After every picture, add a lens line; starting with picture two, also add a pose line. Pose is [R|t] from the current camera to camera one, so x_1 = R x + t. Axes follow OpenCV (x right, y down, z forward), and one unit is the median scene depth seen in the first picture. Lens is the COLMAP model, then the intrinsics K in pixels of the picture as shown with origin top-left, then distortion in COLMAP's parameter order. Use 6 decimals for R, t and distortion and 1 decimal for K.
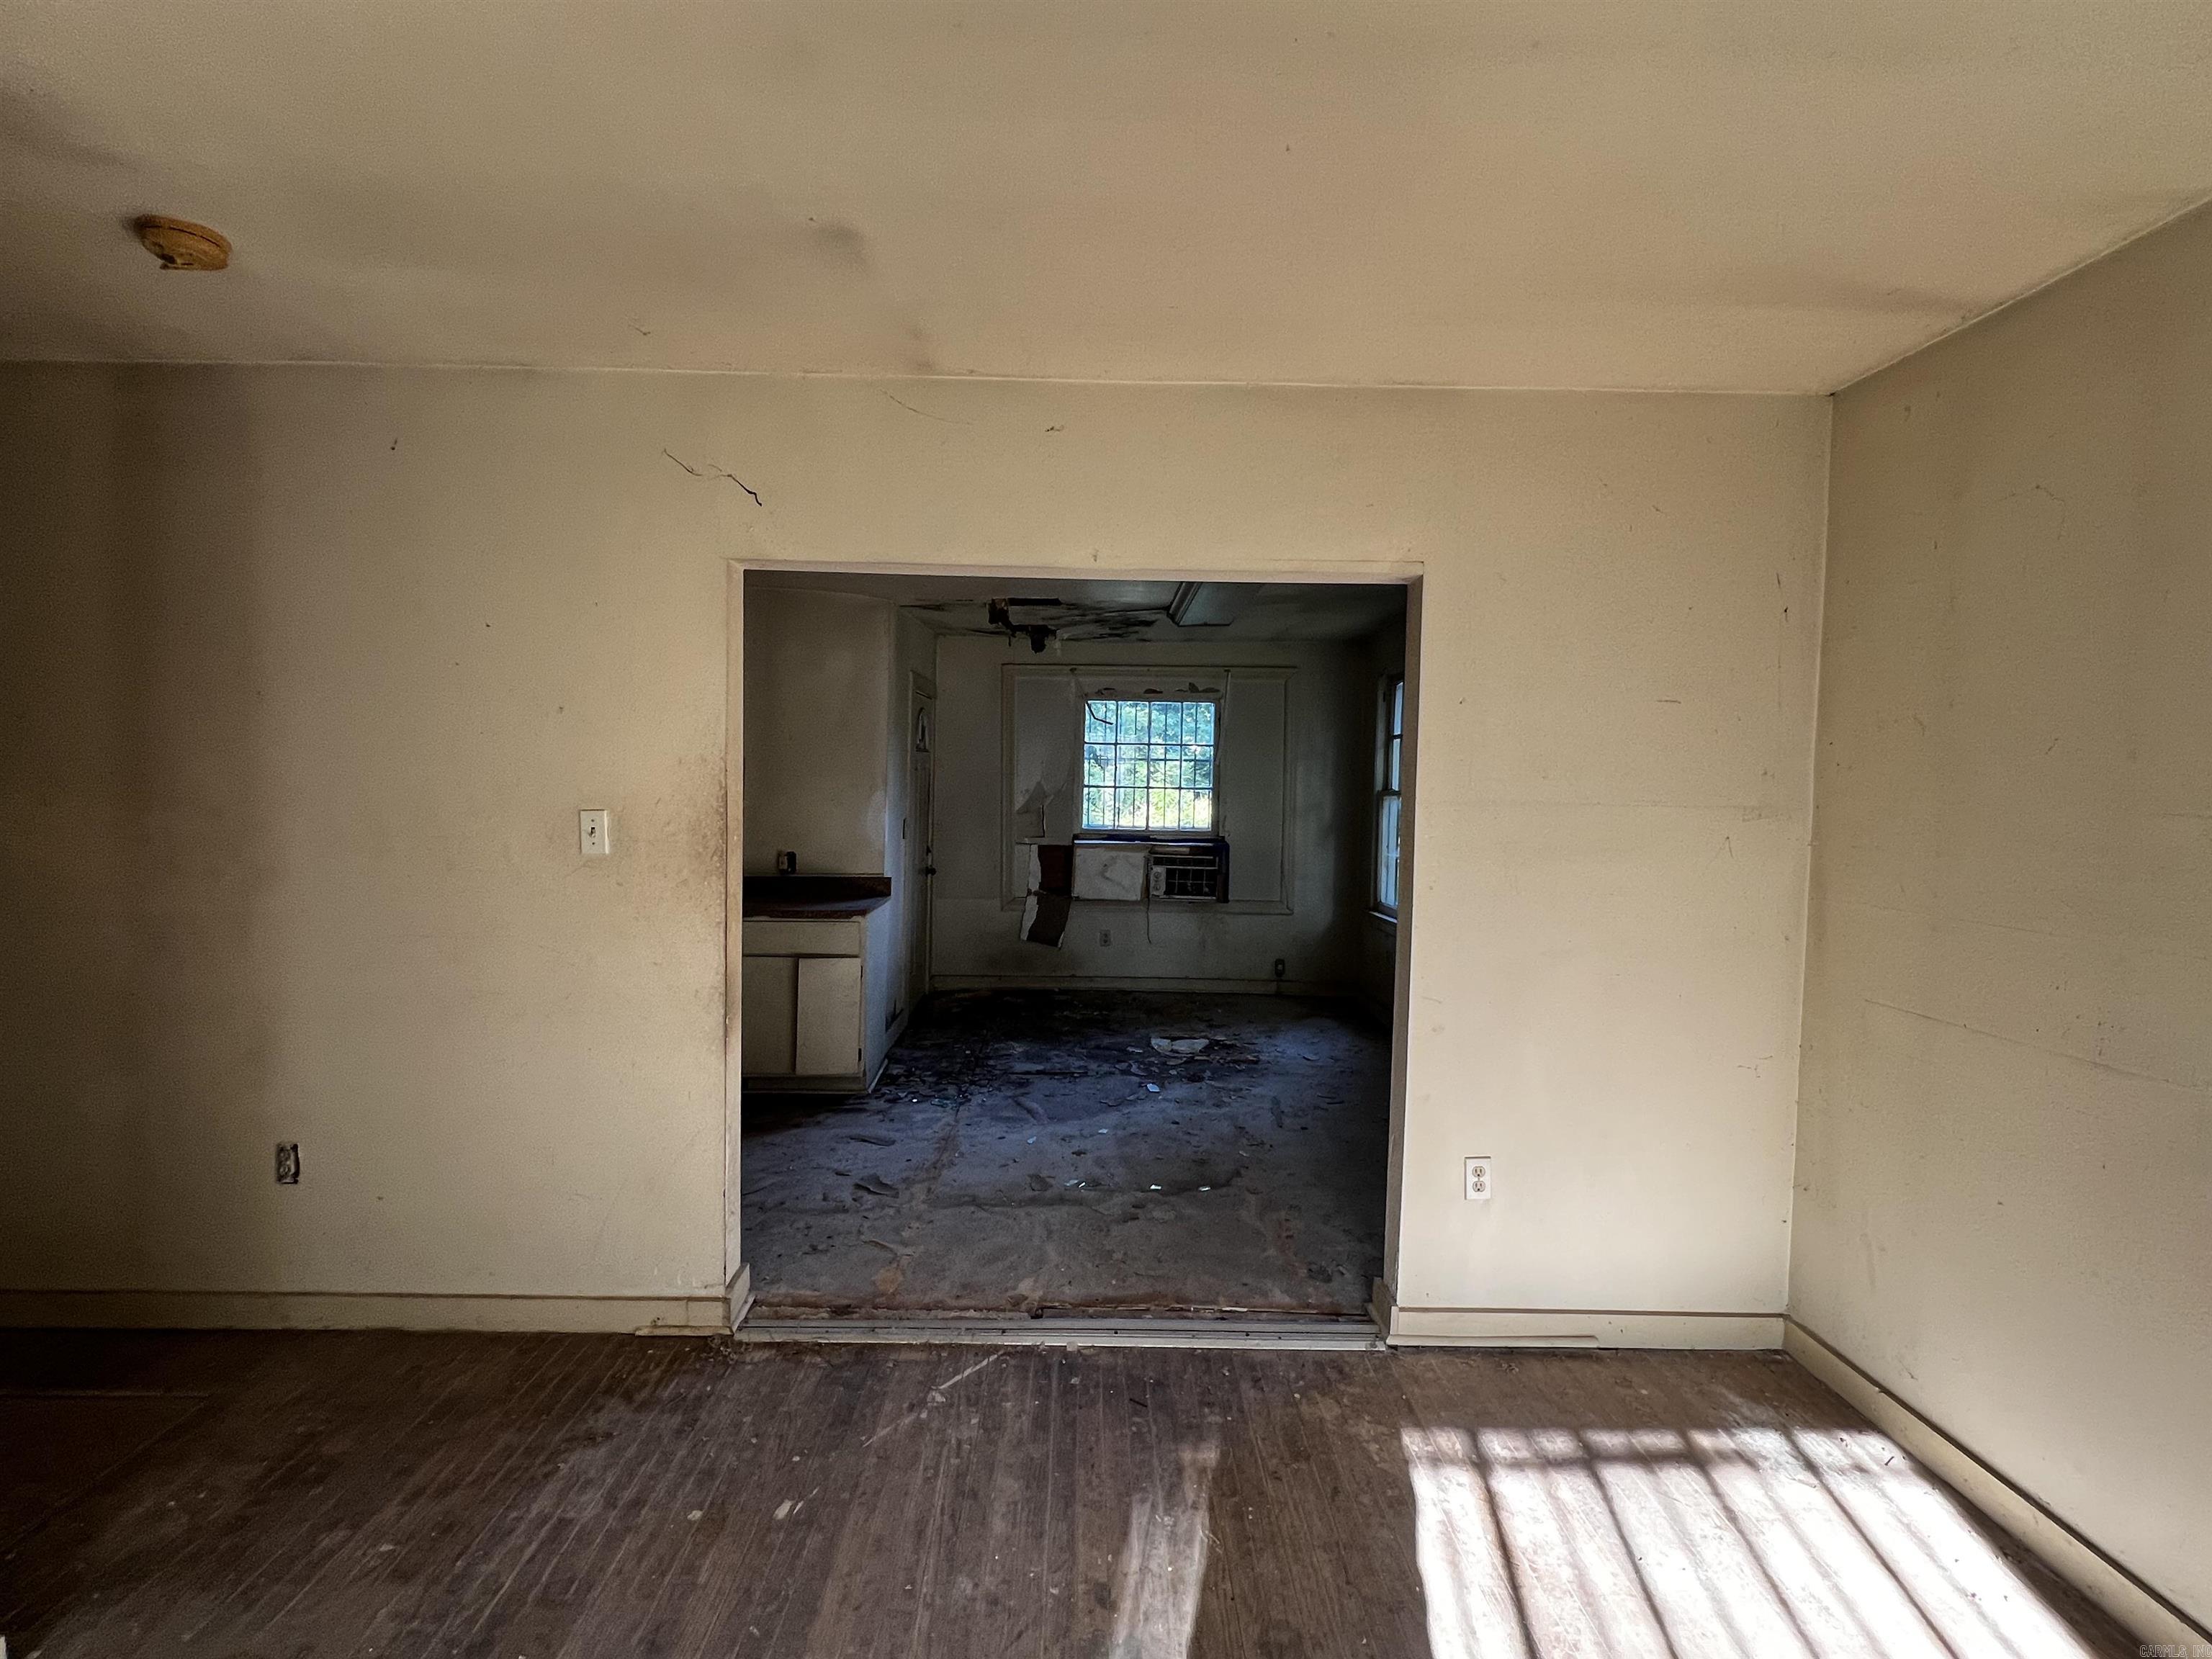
lens RADIAL K [[1017.9, 0, 1099.3], [0, 1017.9, 828.2], [0, 0, 1]] dist [0.001635, -0.000286]
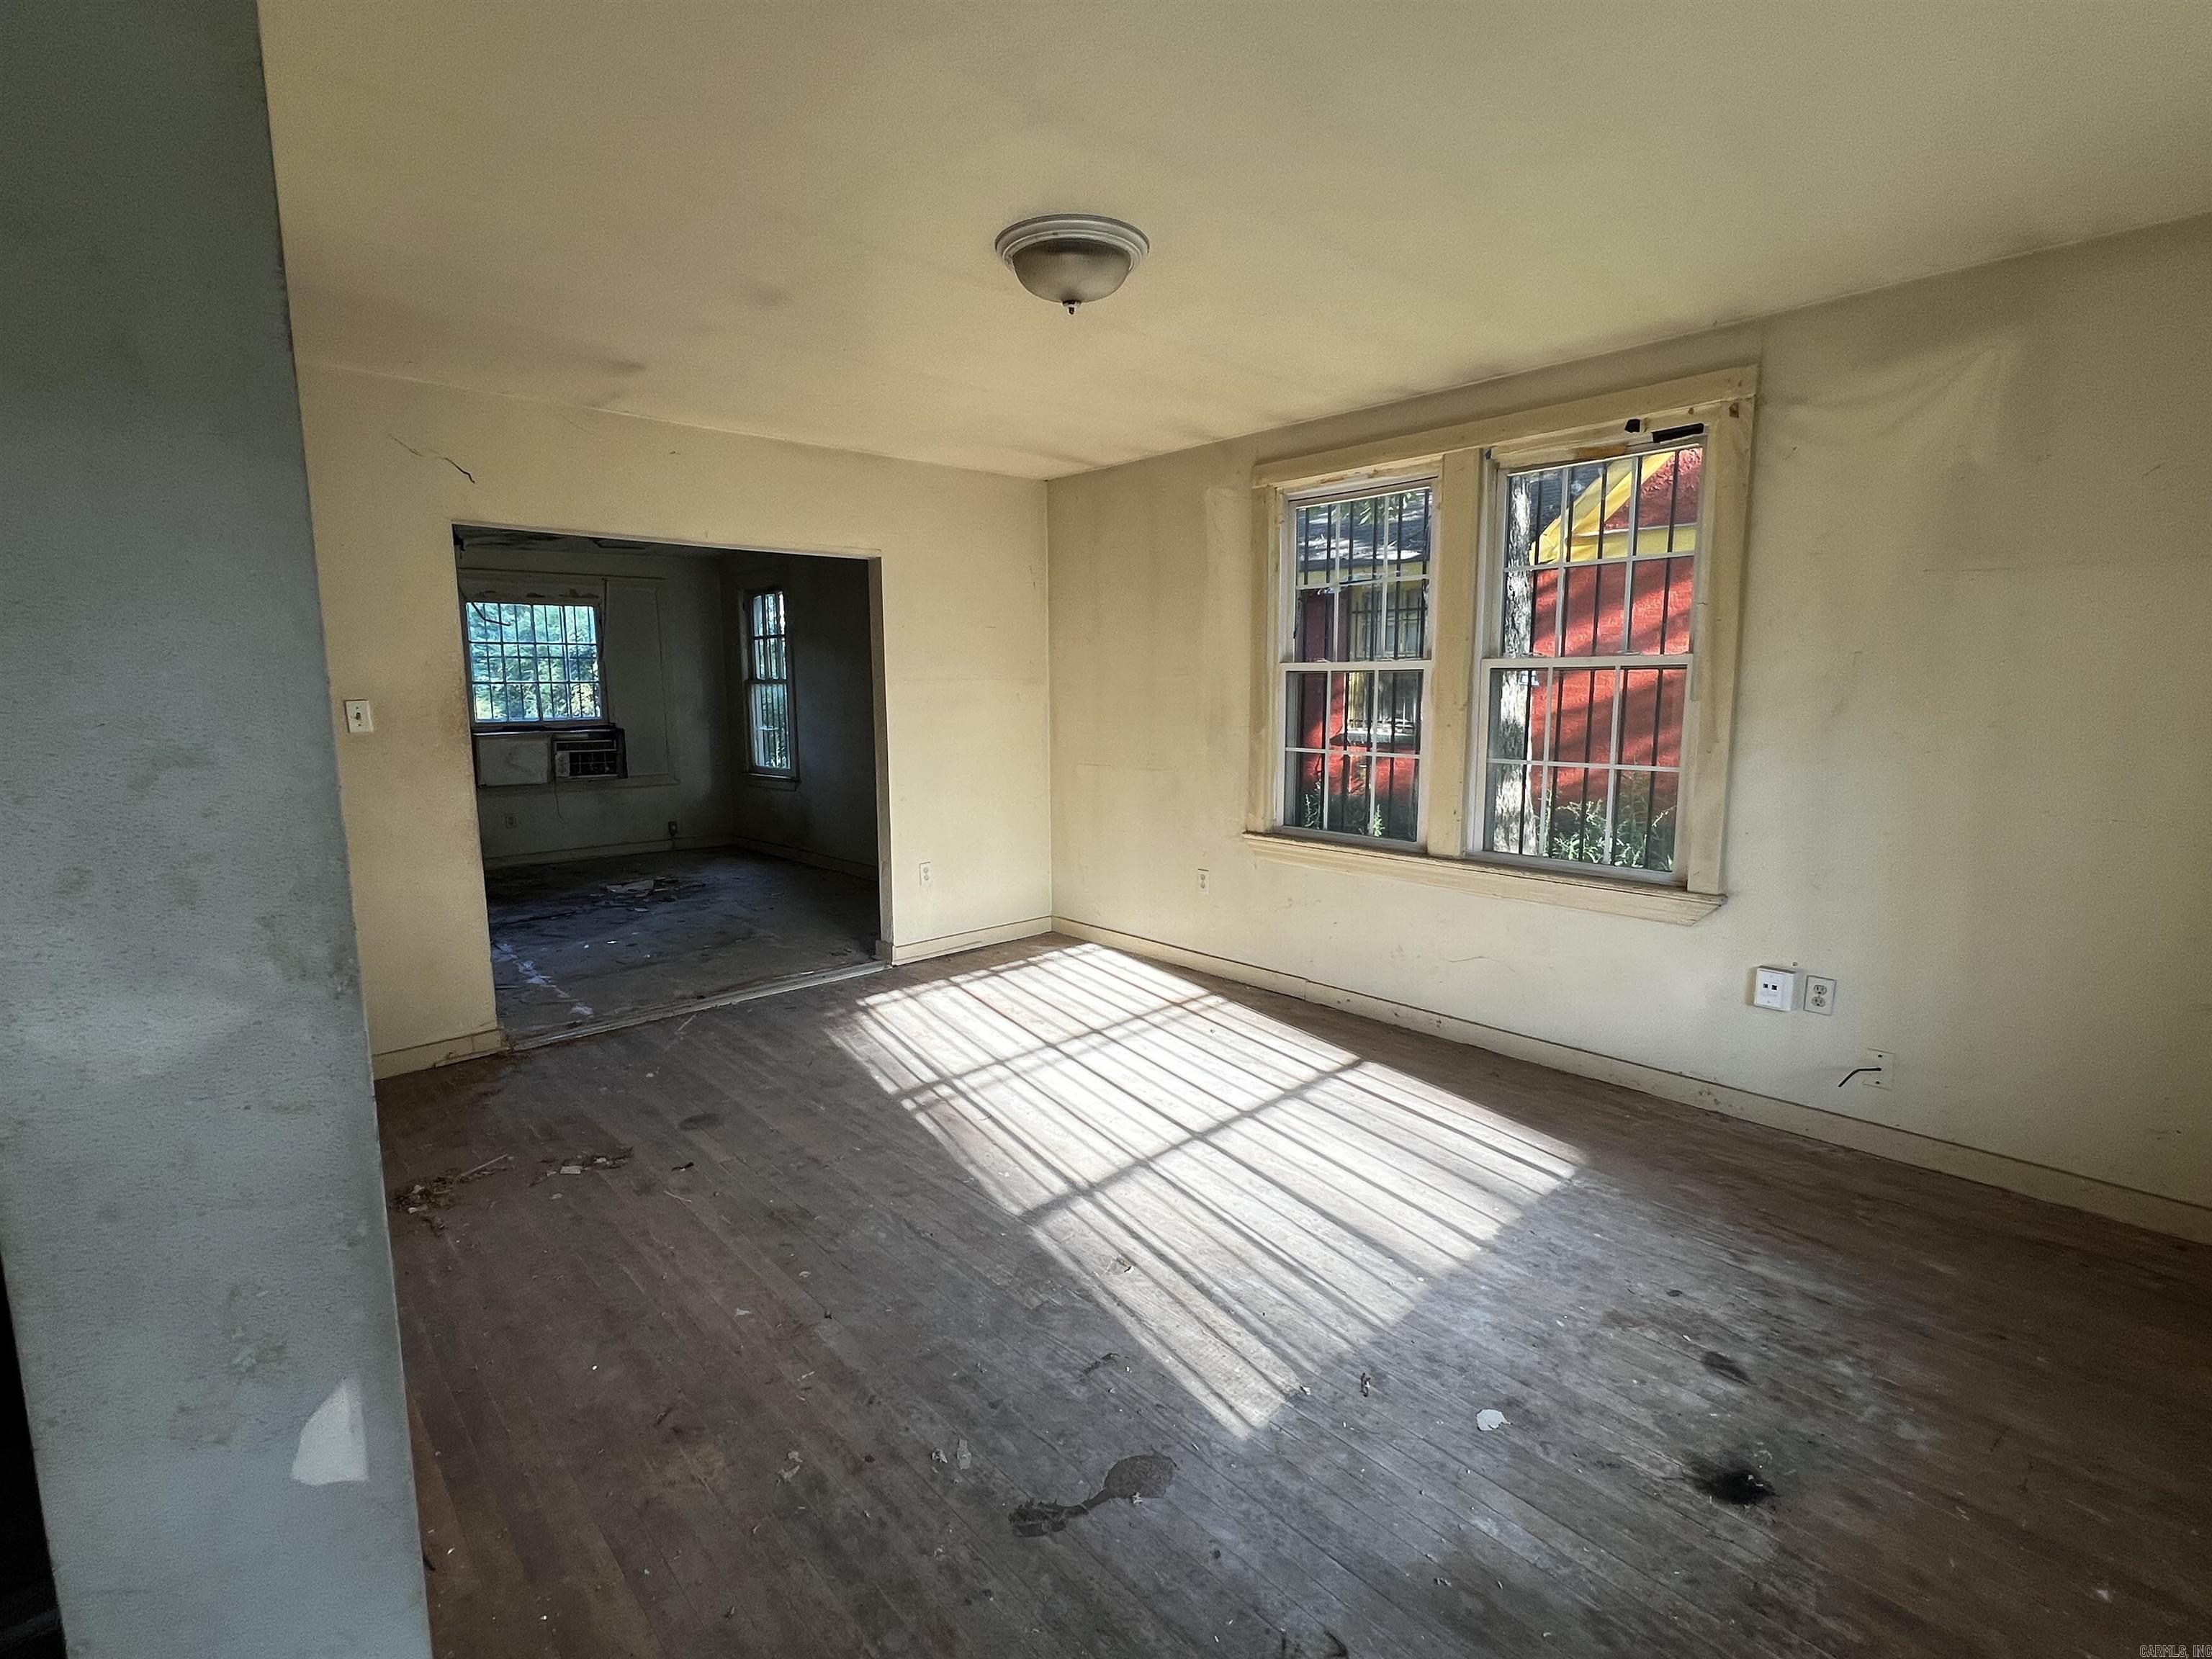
lens RADIAL K [[1017.9, 0, 1100.2], [0, 1017.9, 824.7], [0, 0, 1]] dist [0.001635, -0.000286]
pose [[0.740942, -0.119741, 0.660808, -0.361722], [0.053402, 0.991365, 0.119762, 0.019846], [-0.669443, -0.053448, 0.740939, -0.364127]]
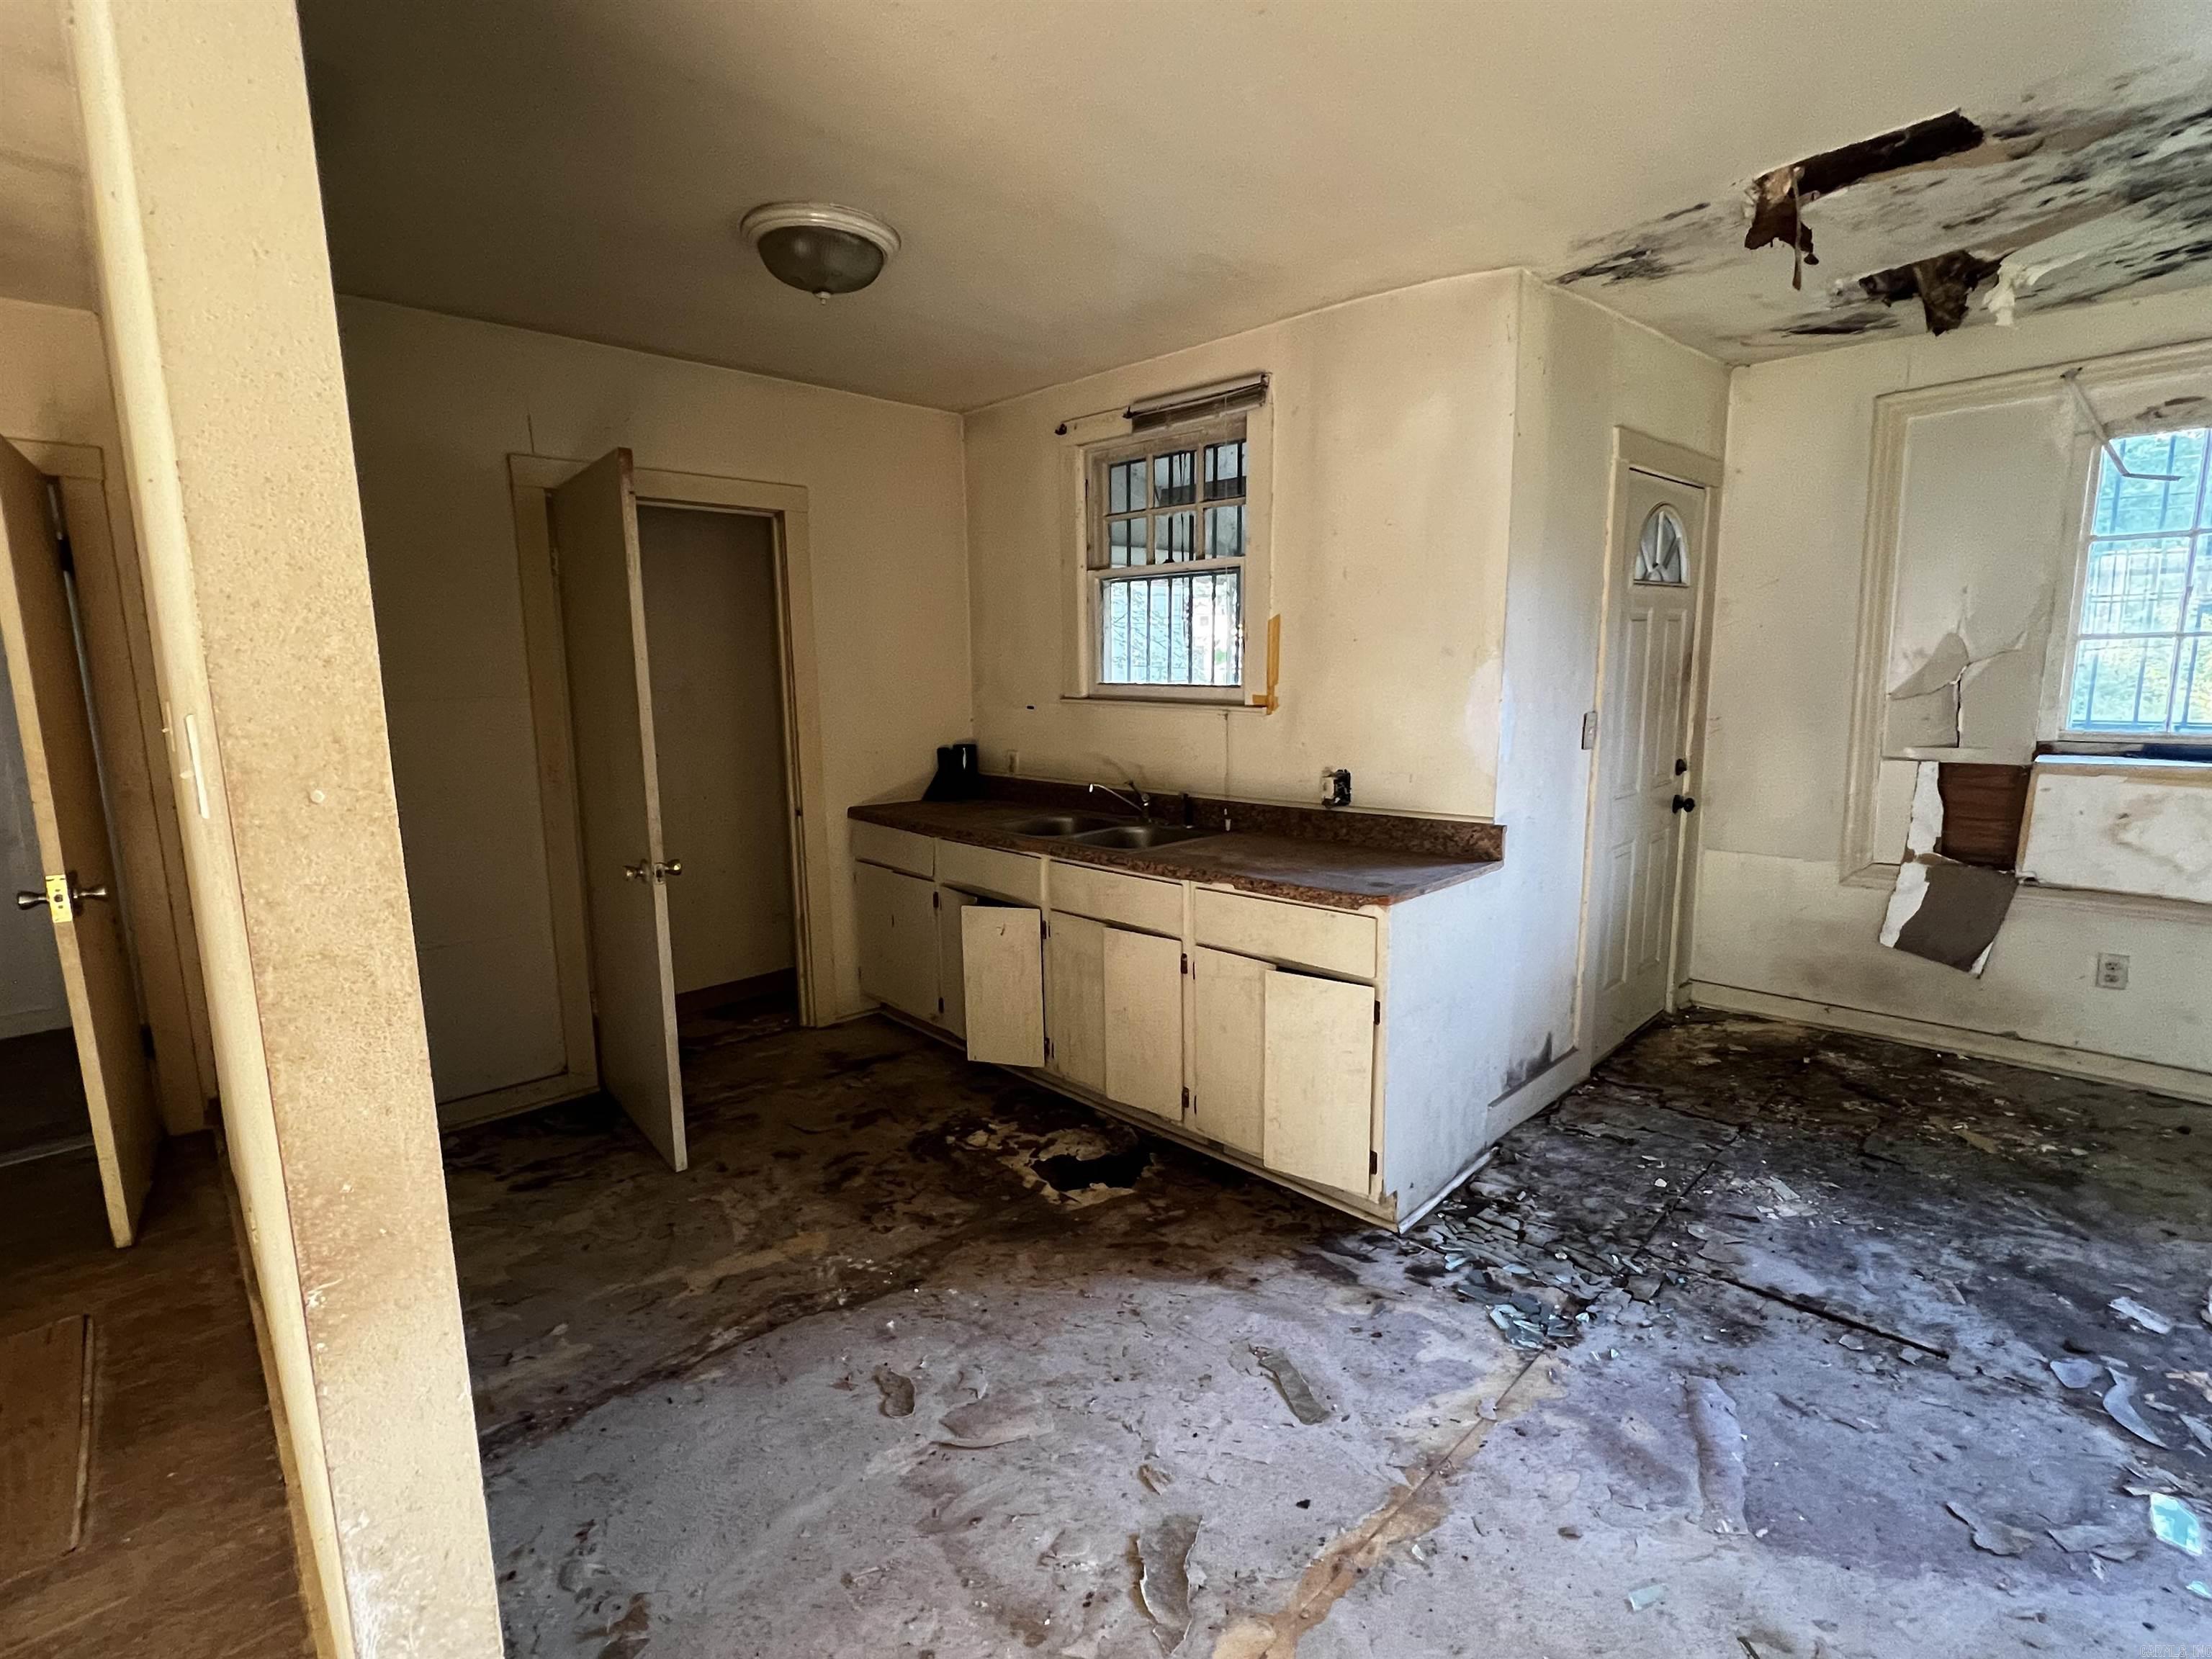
lens RADIAL K [[1017.9, 0, 1101.5], [0, 1017.9, 826.8], [0, 0, 1]] dist [0.001635, -0.000286]
pose [[0.678026, 0.078692, -0.730813, 0.040123], [0.000213, 0.994232, 0.107255, -0.007859], [0.735038, -0.072877, 0.674098, 0.524204]]
